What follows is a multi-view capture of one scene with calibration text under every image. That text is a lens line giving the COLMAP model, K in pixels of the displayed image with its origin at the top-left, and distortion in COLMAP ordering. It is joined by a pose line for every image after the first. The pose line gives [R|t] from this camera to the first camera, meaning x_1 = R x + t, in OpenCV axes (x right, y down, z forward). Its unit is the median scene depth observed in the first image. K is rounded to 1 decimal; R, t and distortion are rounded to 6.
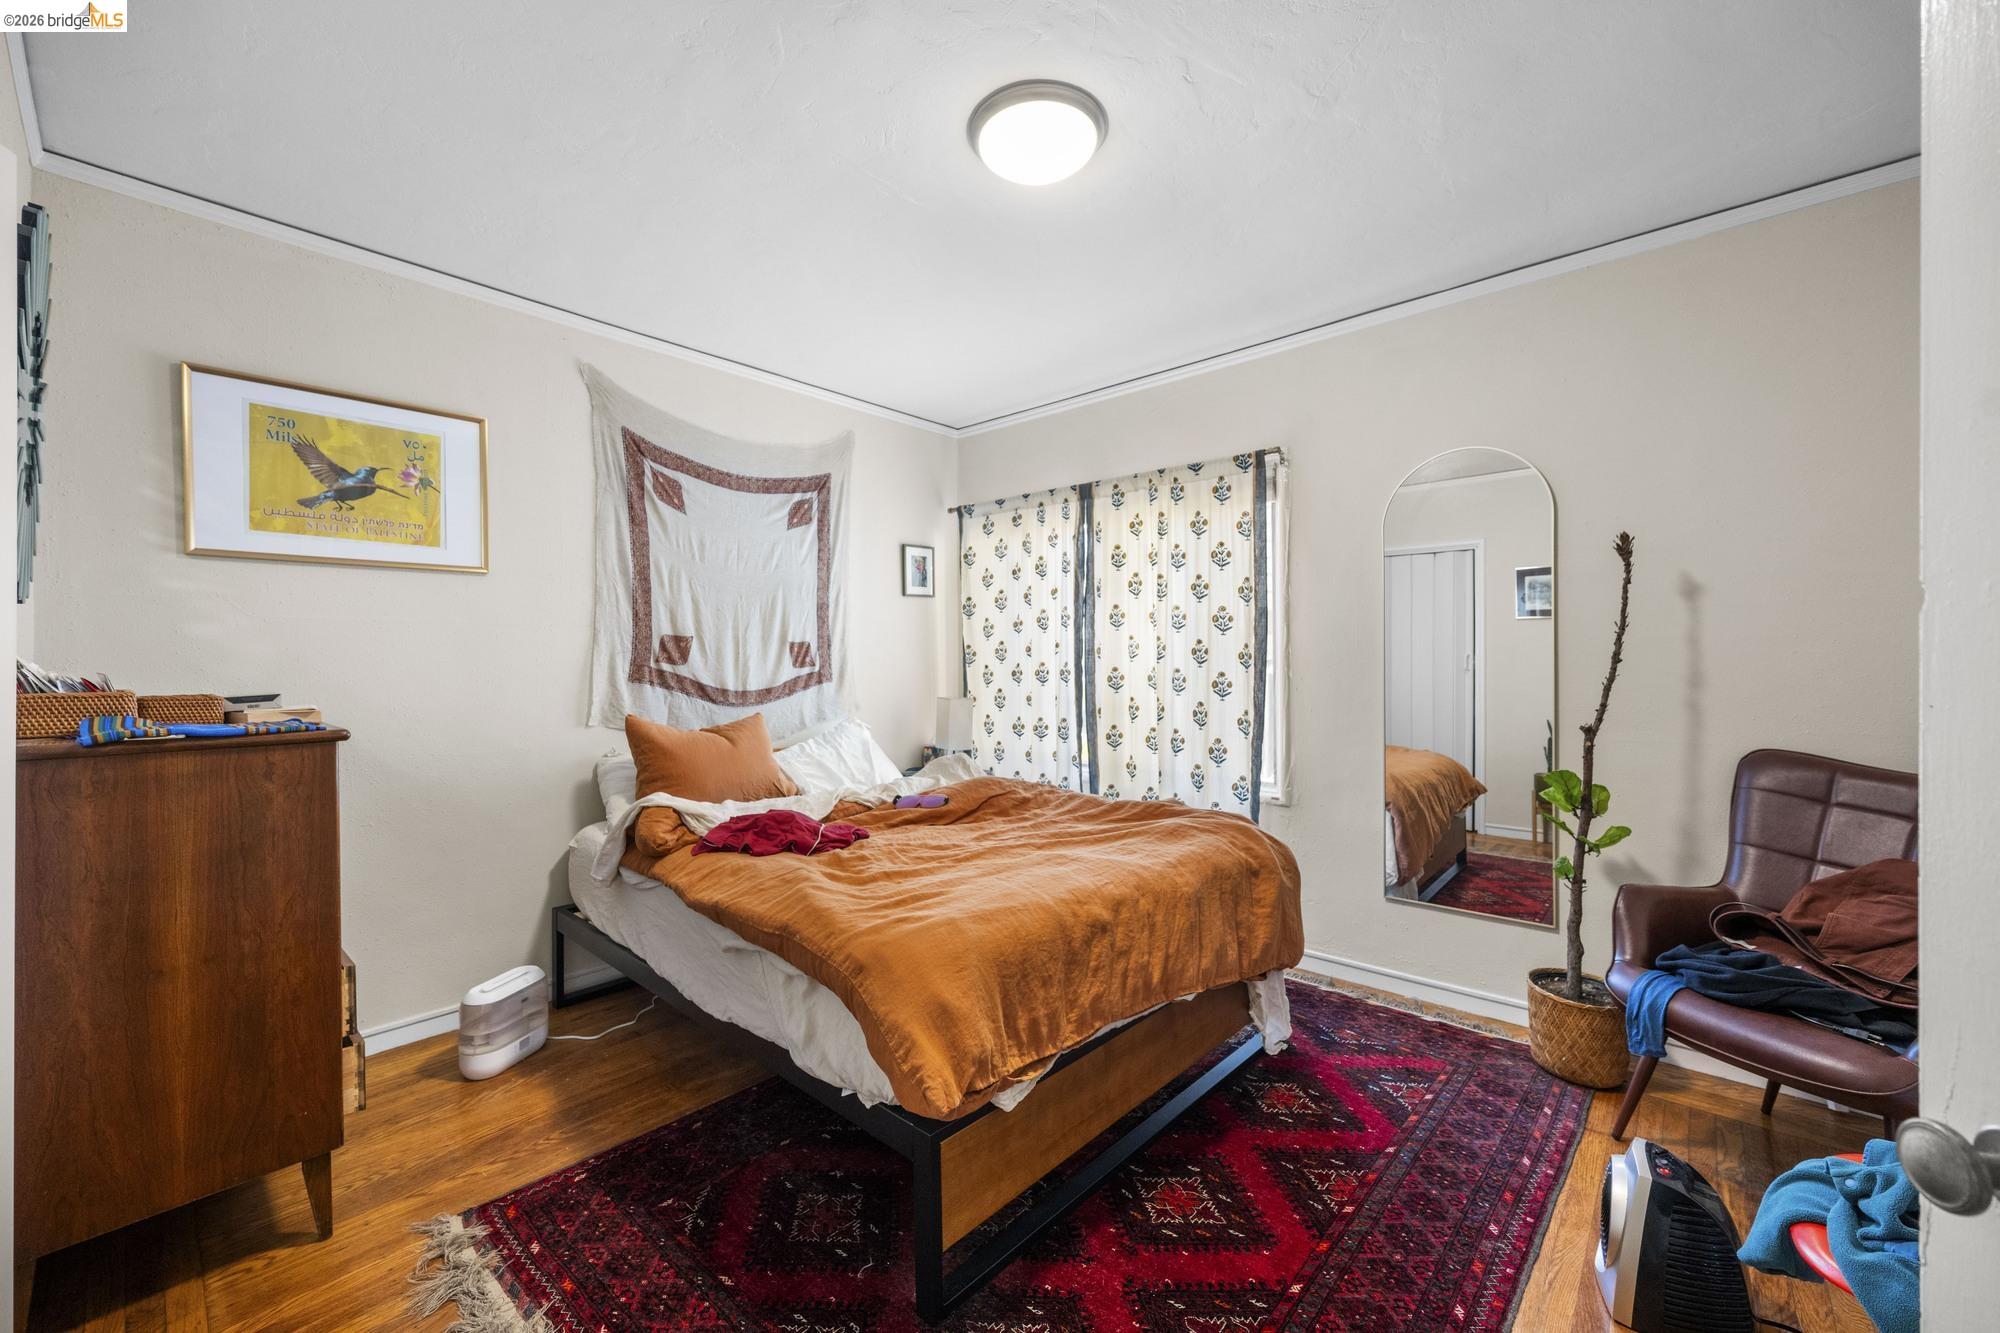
lens RADIAL K [[793.0, 0, 990.7], [0, 793.0, 668.3], [0, 0, 1]] dist [-0.000454, -0.000239]
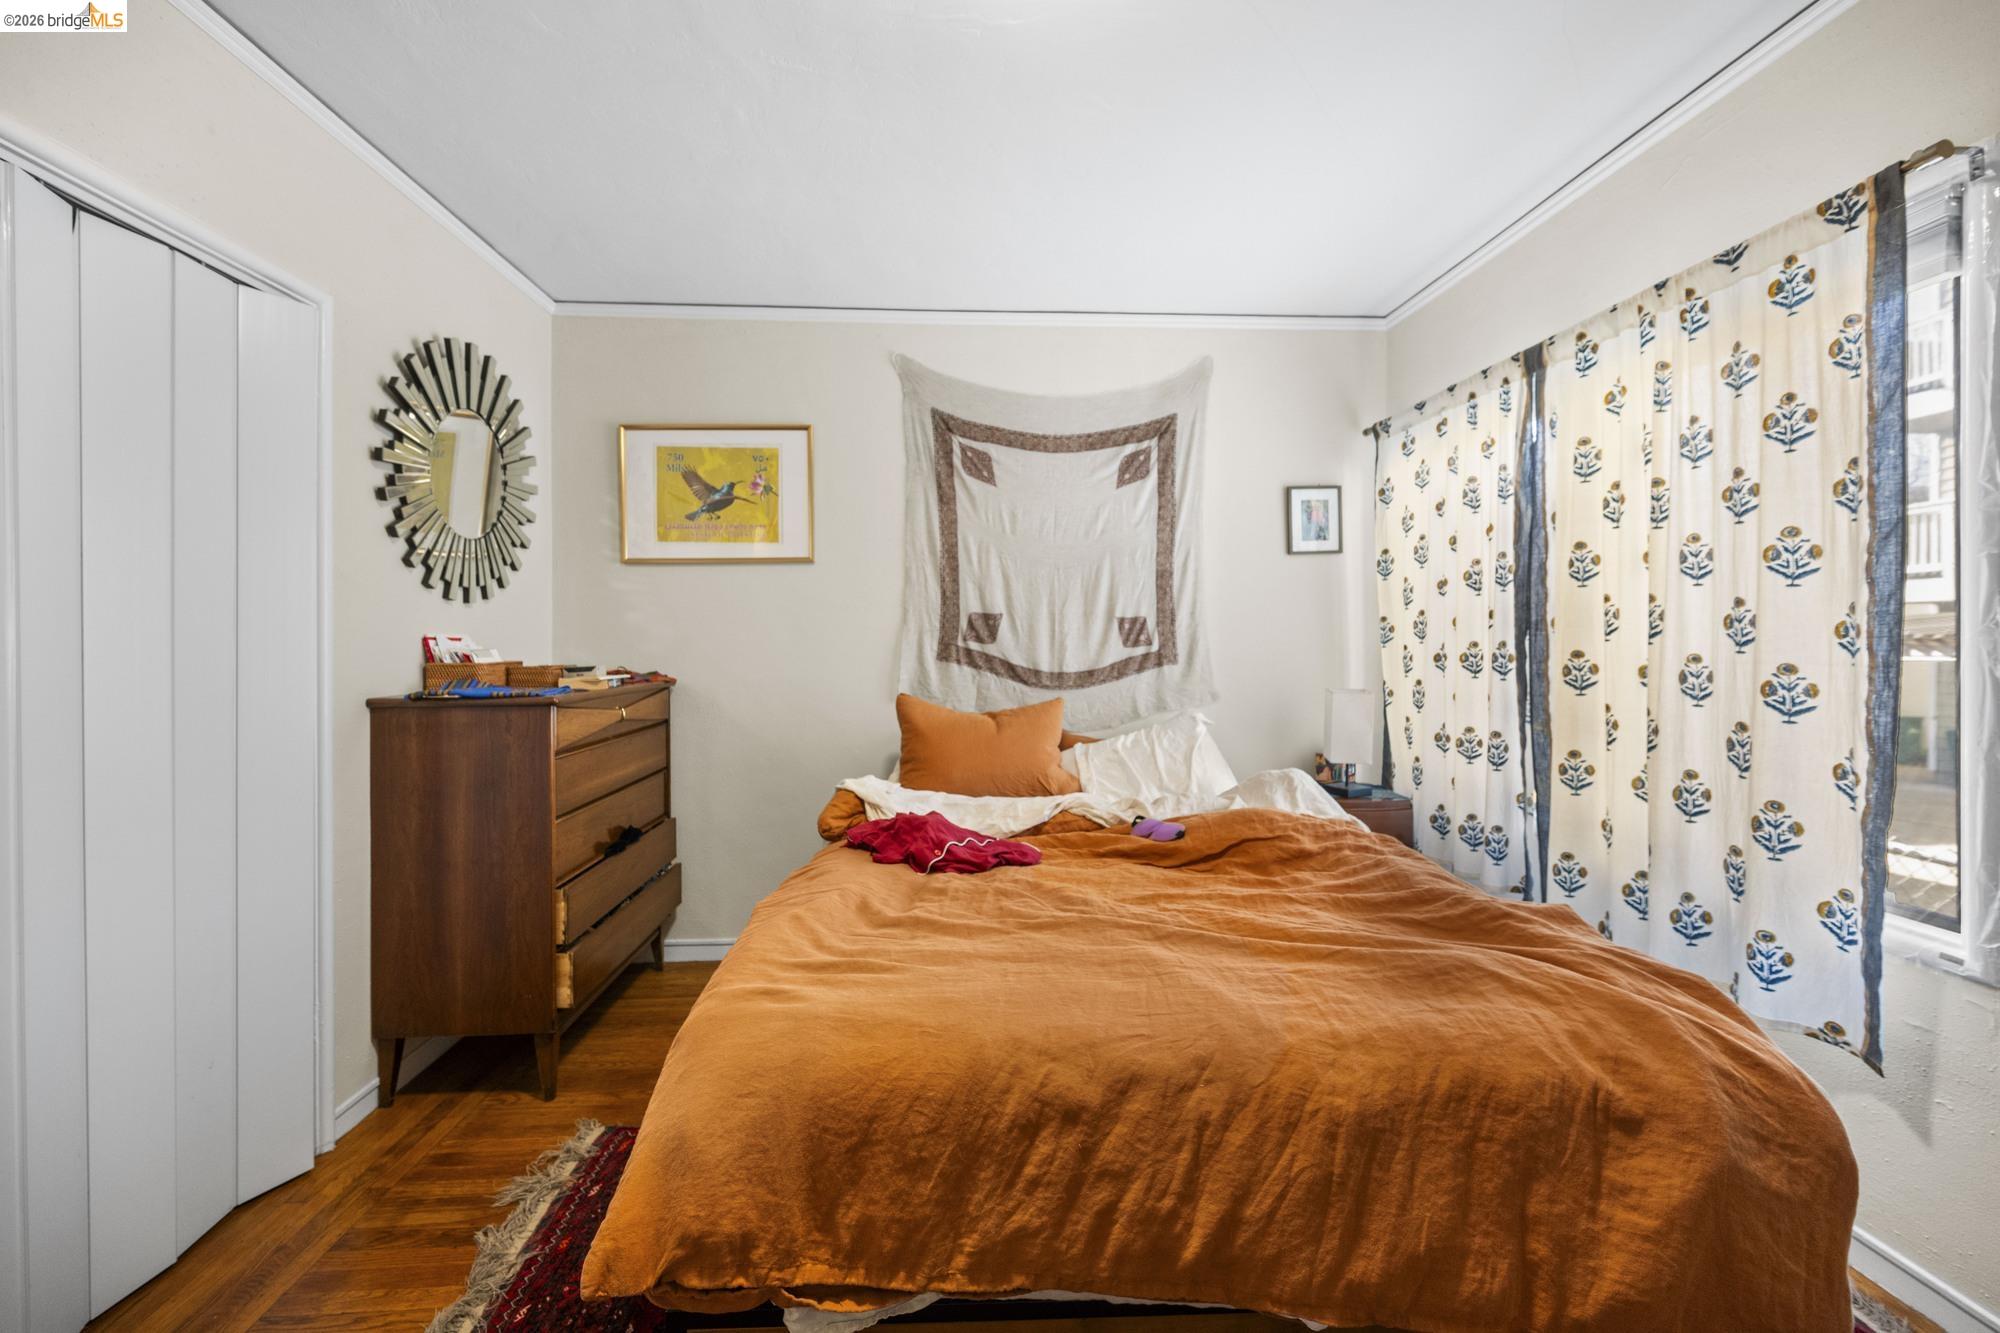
lens RADIAL K [[791.9, 0, 990.3], [0, 791.9, 644.8], [0, 0, 1]] dist [-0.001186, -0.000597]
pose [[0.709441, 0.005851, -0.704741, 0.277825], [-0.005018, 0.999982, 0.003251, -0.005795], [0.704747, 0.001230, 0.709458, 0.310441]]
